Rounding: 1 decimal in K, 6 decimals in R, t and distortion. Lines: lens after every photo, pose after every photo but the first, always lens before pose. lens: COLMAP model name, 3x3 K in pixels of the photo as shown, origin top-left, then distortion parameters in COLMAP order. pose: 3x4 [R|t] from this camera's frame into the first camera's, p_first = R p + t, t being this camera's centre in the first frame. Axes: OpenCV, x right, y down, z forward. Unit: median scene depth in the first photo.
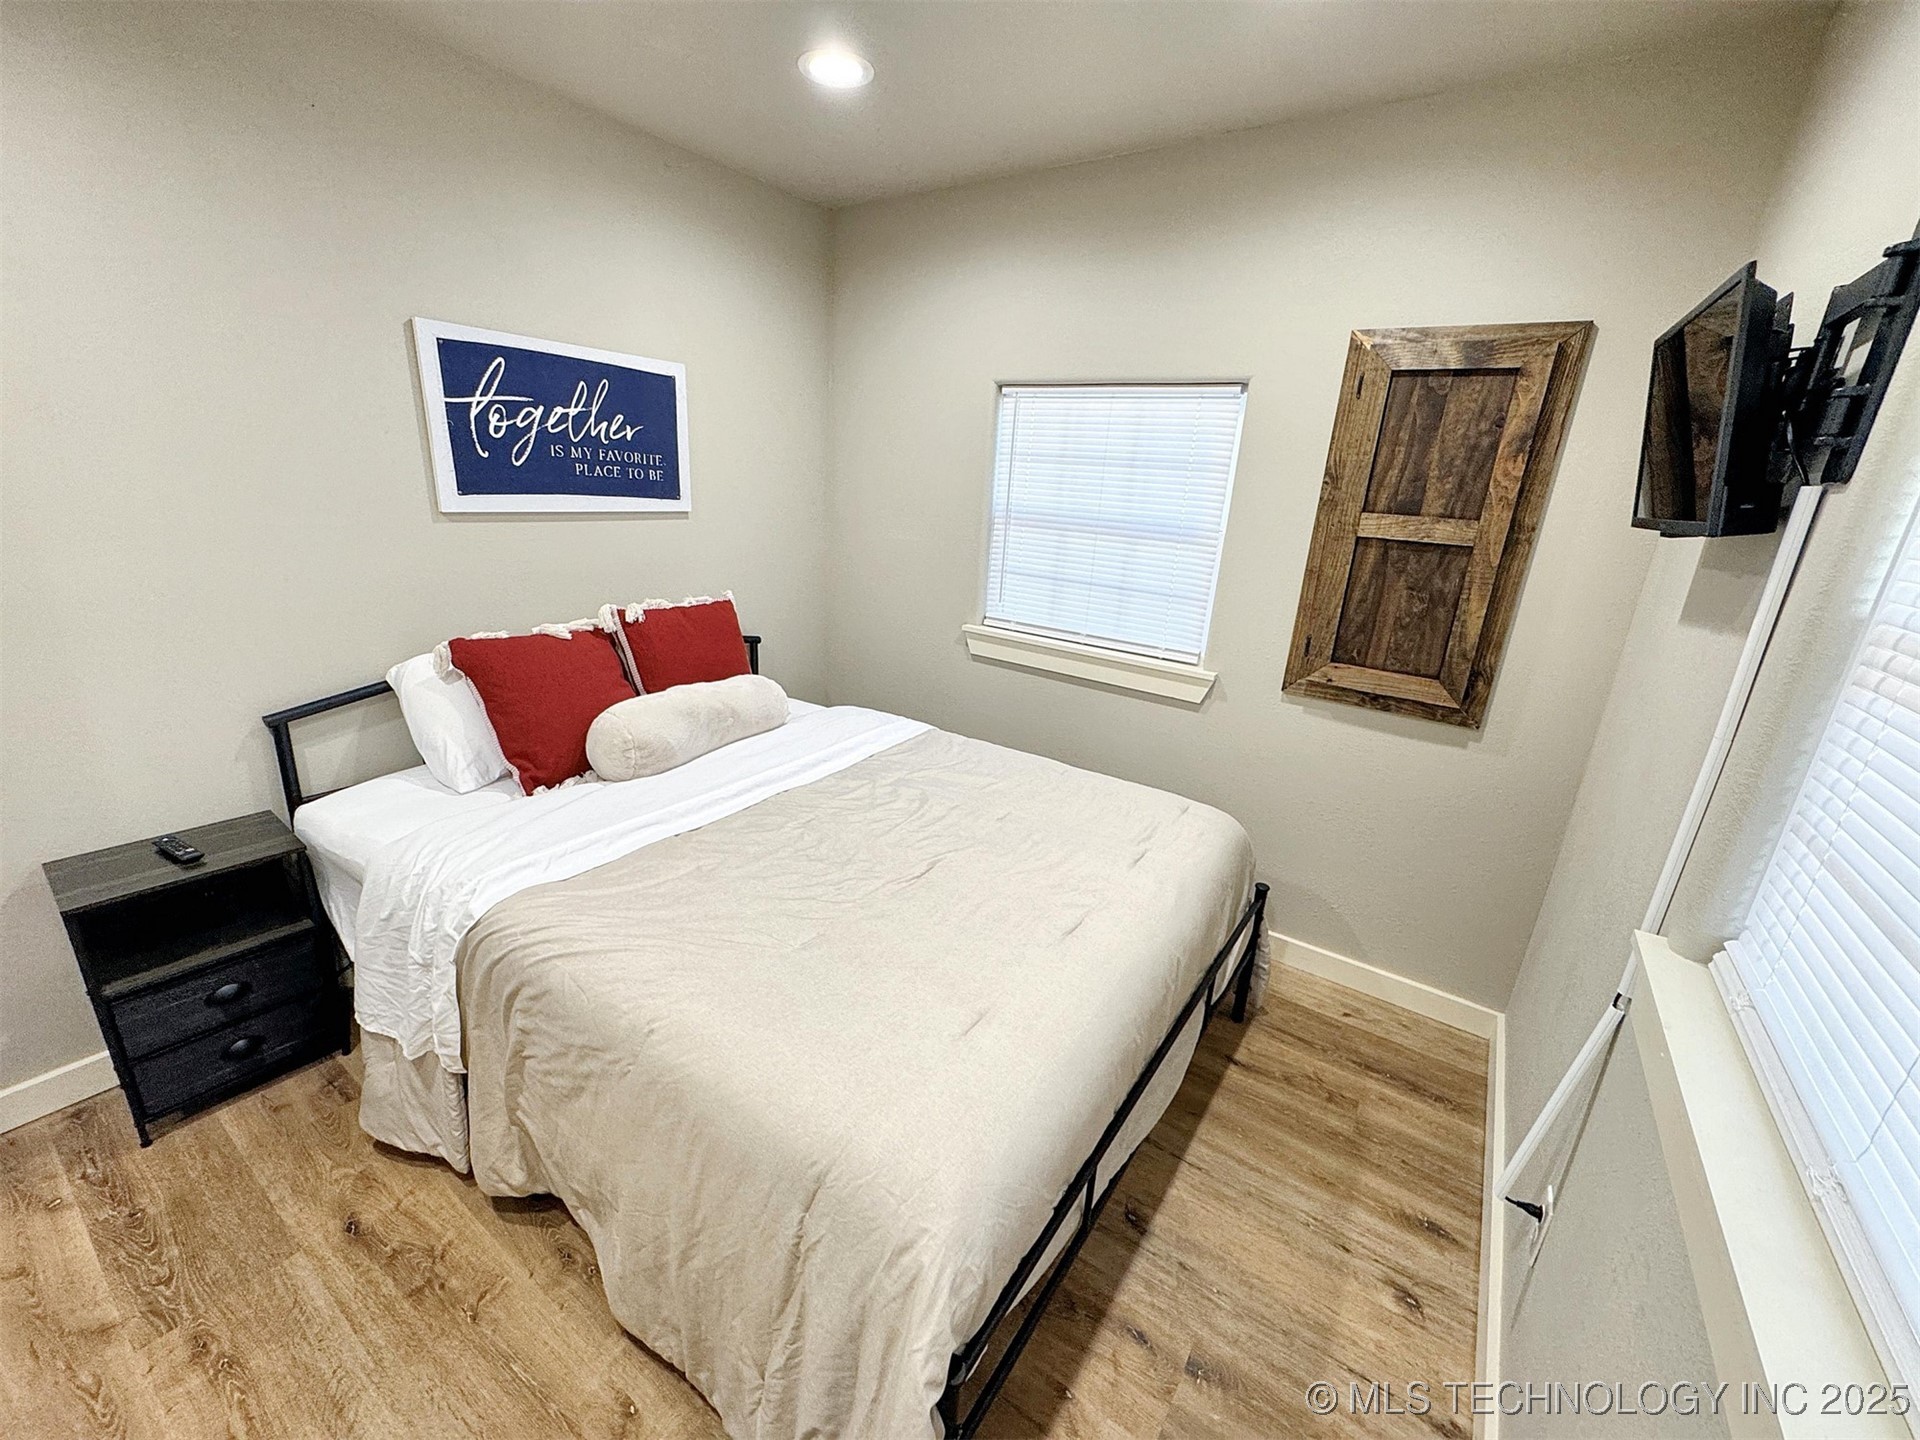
lens RADIAL K [[763.9, 0, 960.6], [0, 763.9, 721.8], [0, 0, 1]] dist [-0.002413, -0.000227]
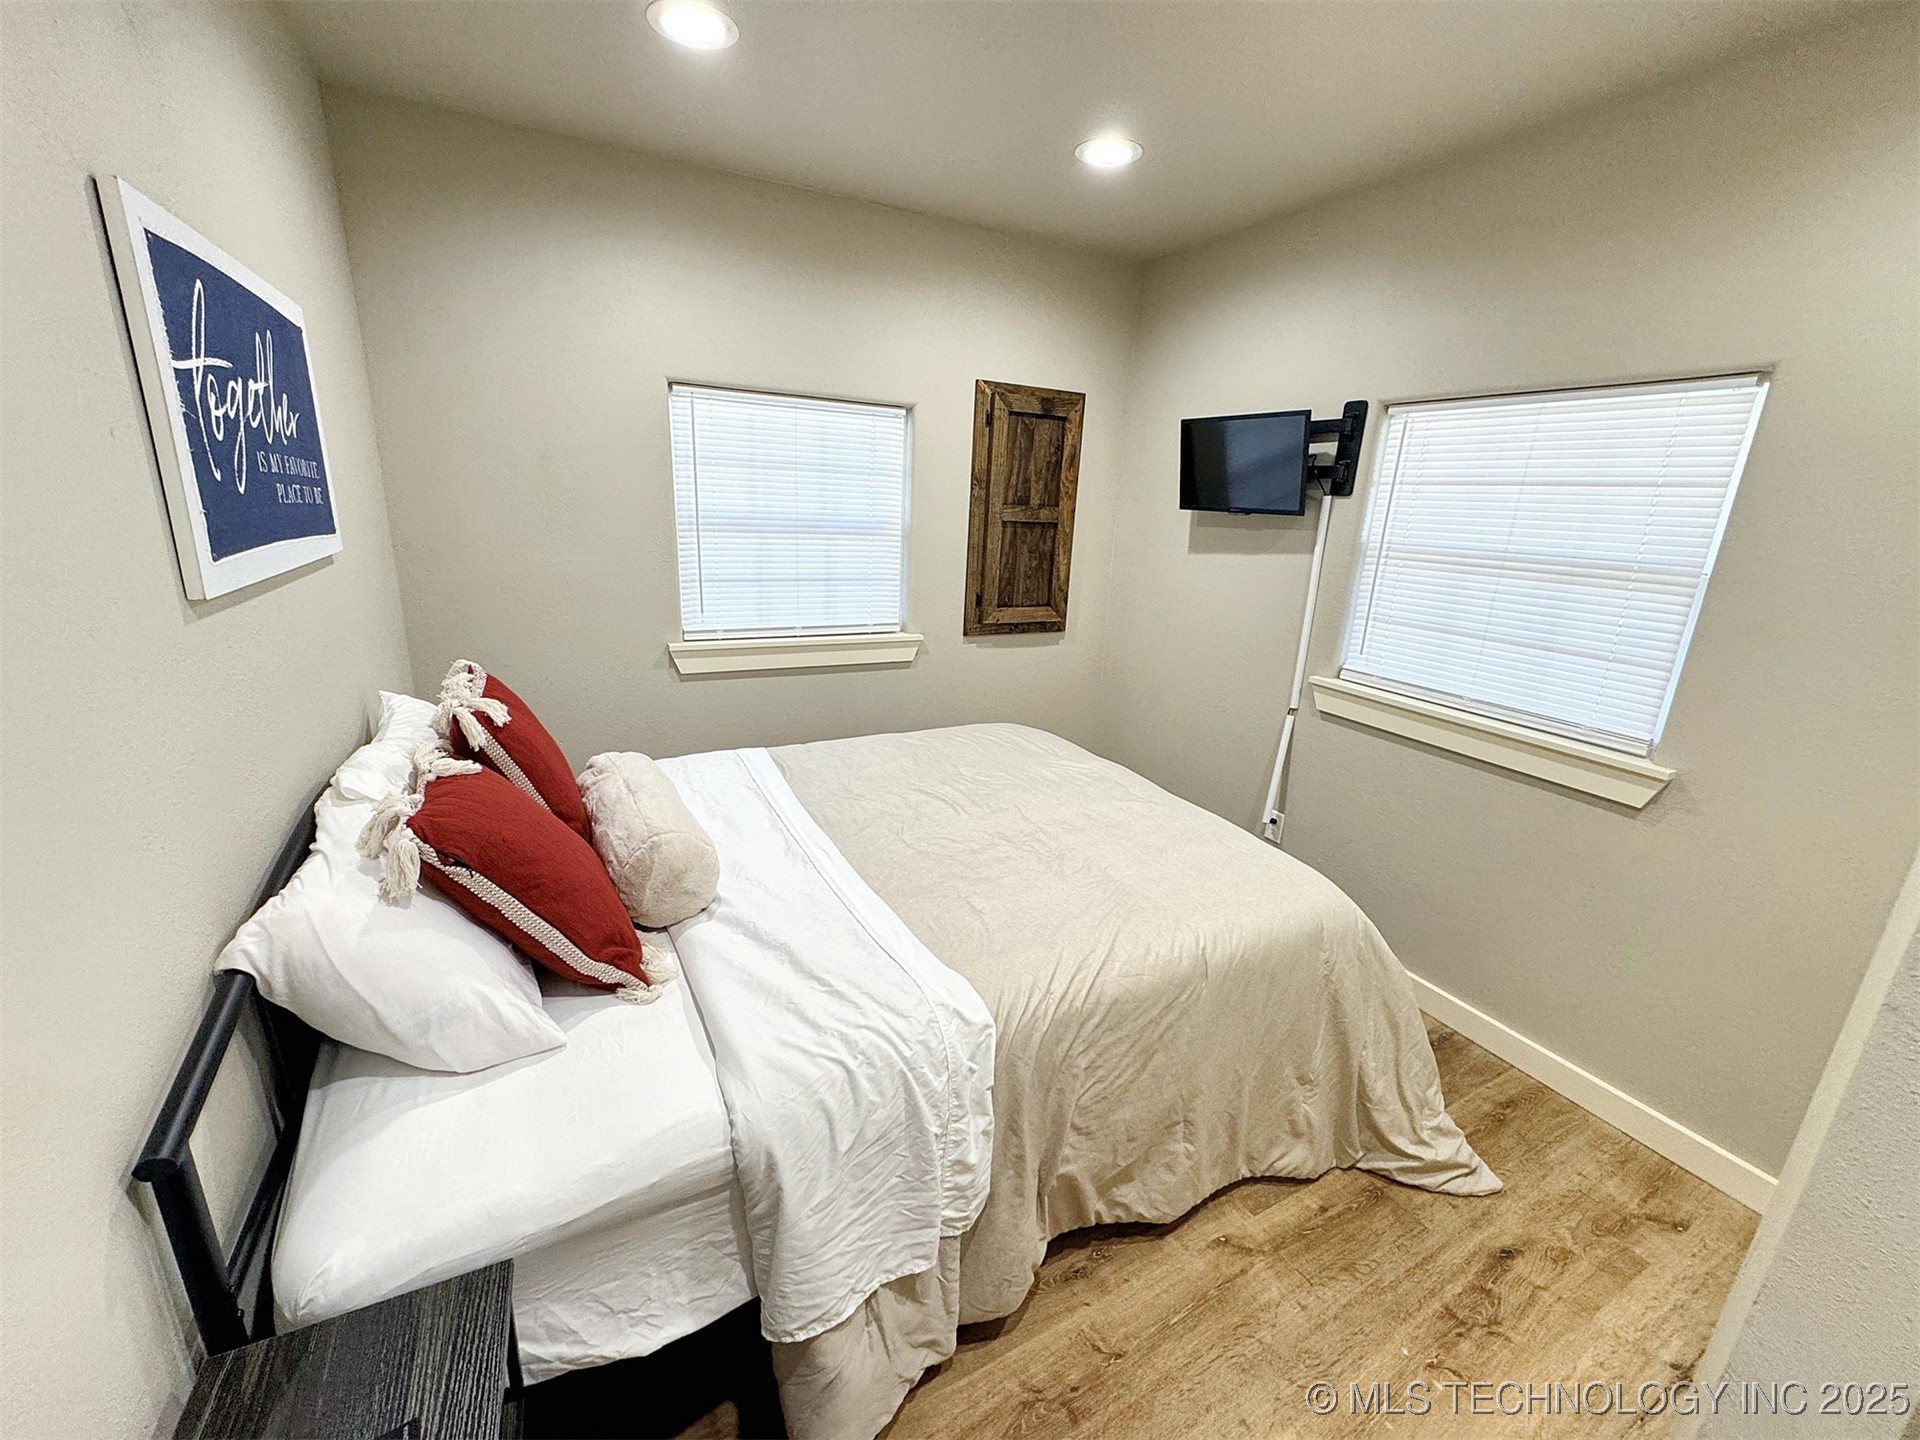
lens RADIAL K [[763.9, 0, 960.6], [0, 763.9, 721.8], [0, 0, 1]] dist [-0.002413, -0.000227]
pose [[0.462196, -0.288575, 0.838510, -0.852695], [0.256654, 0.948632, 0.185003, -0.163751], [-0.848825, 0.129699, 0.512518, 0.349383]]
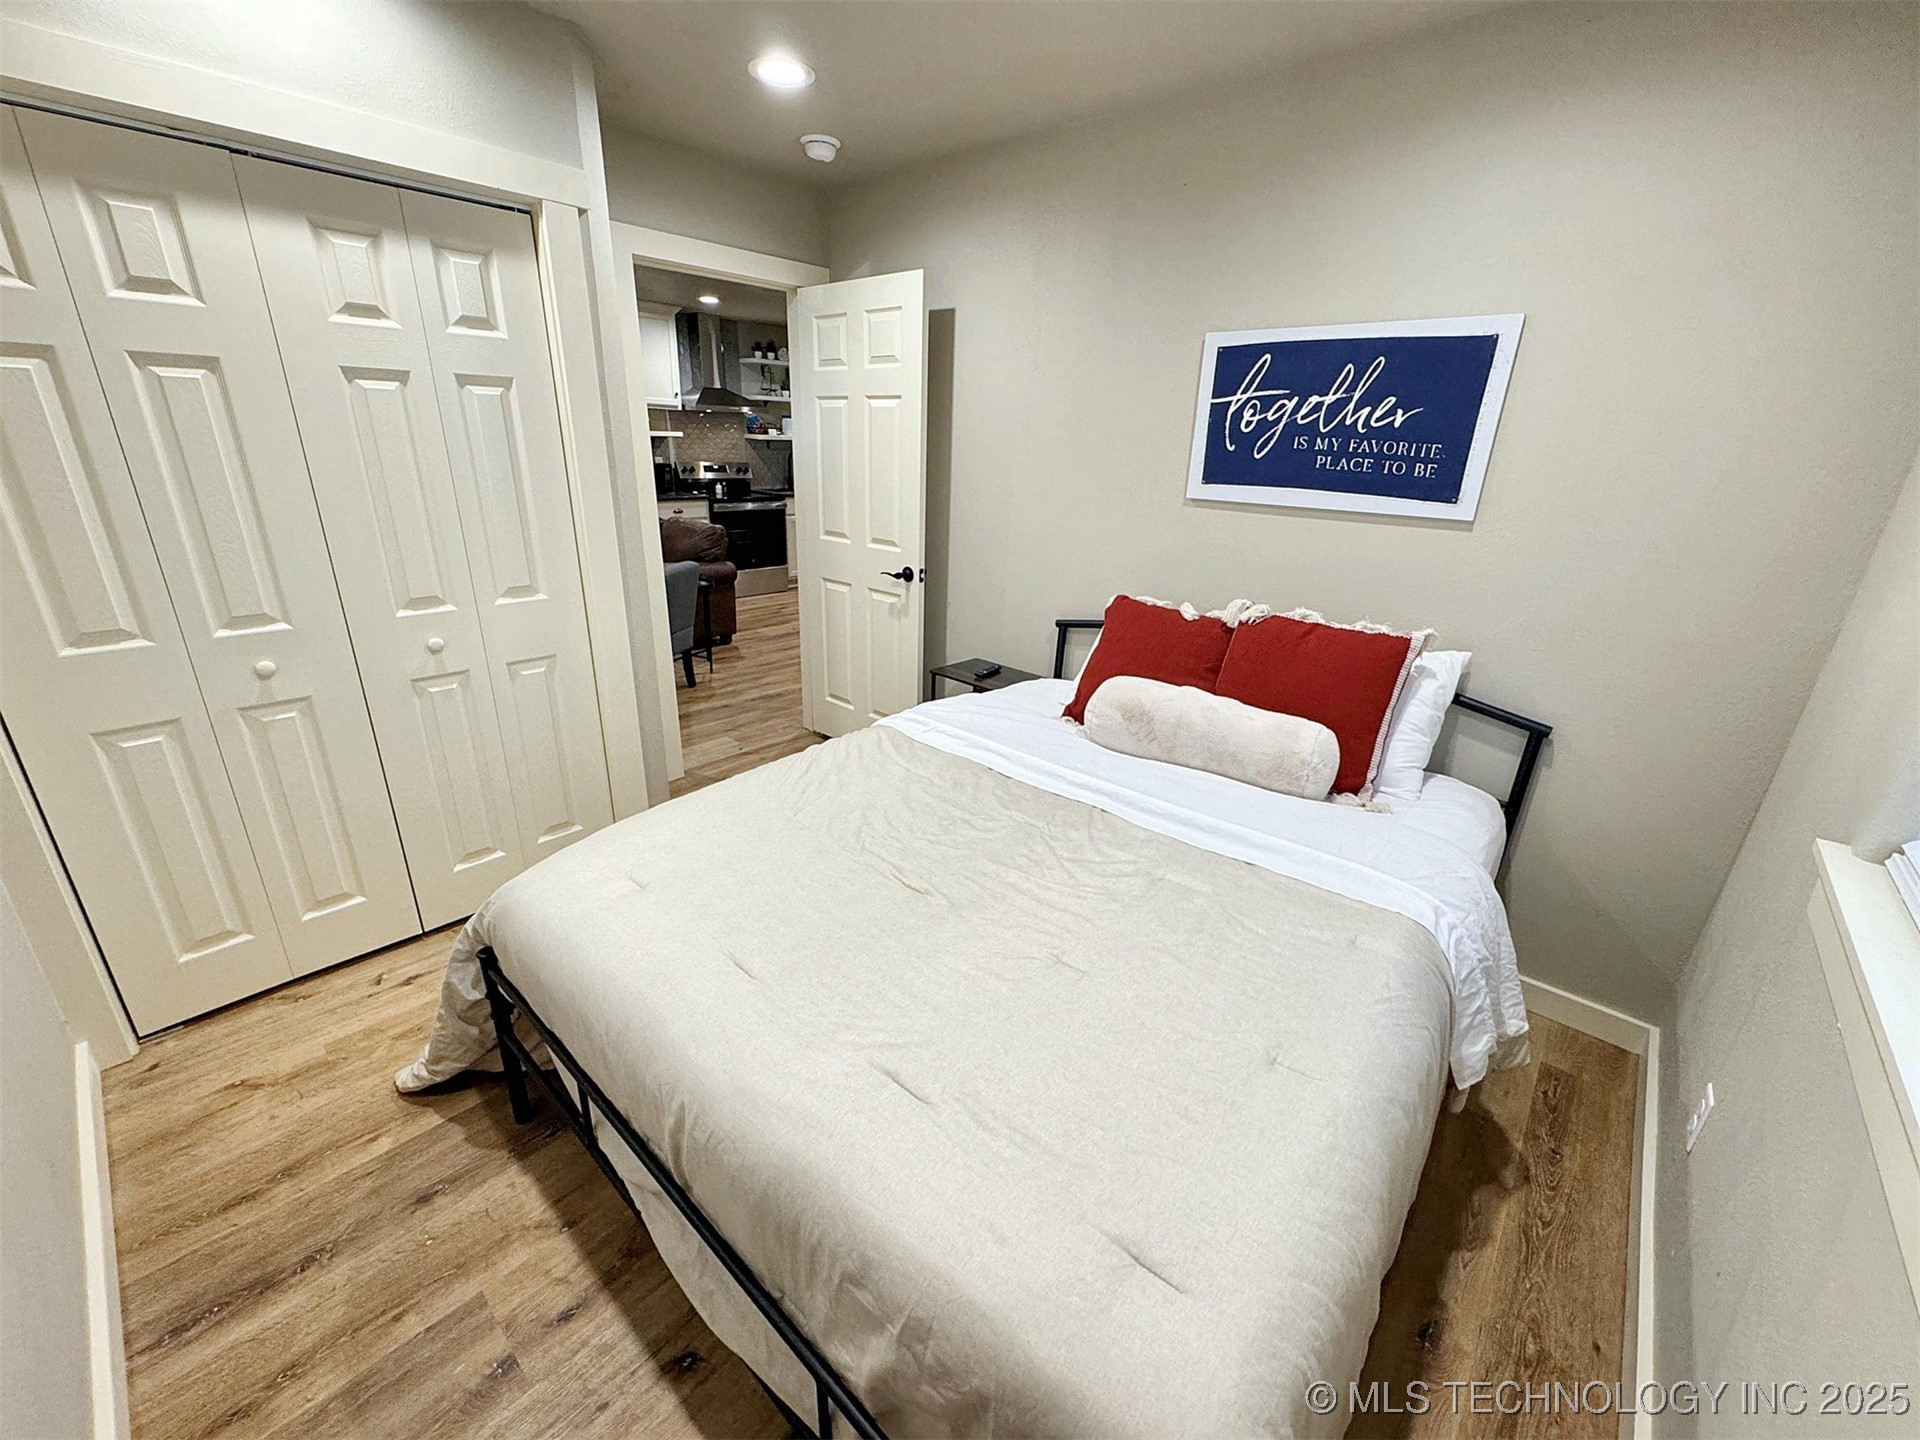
lens RADIAL K [[763.9, 0, 960.6], [0, 763.9, 721.8], [0, 0, 1]] dist [-0.002413, -0.000227]
pose [[-0.126854, 0.283010, -0.950691, 0.570201], [-0.345495, 0.885810, 0.309797, -0.205075], [0.929807, 0.367758, -0.014589, 0.789332]]
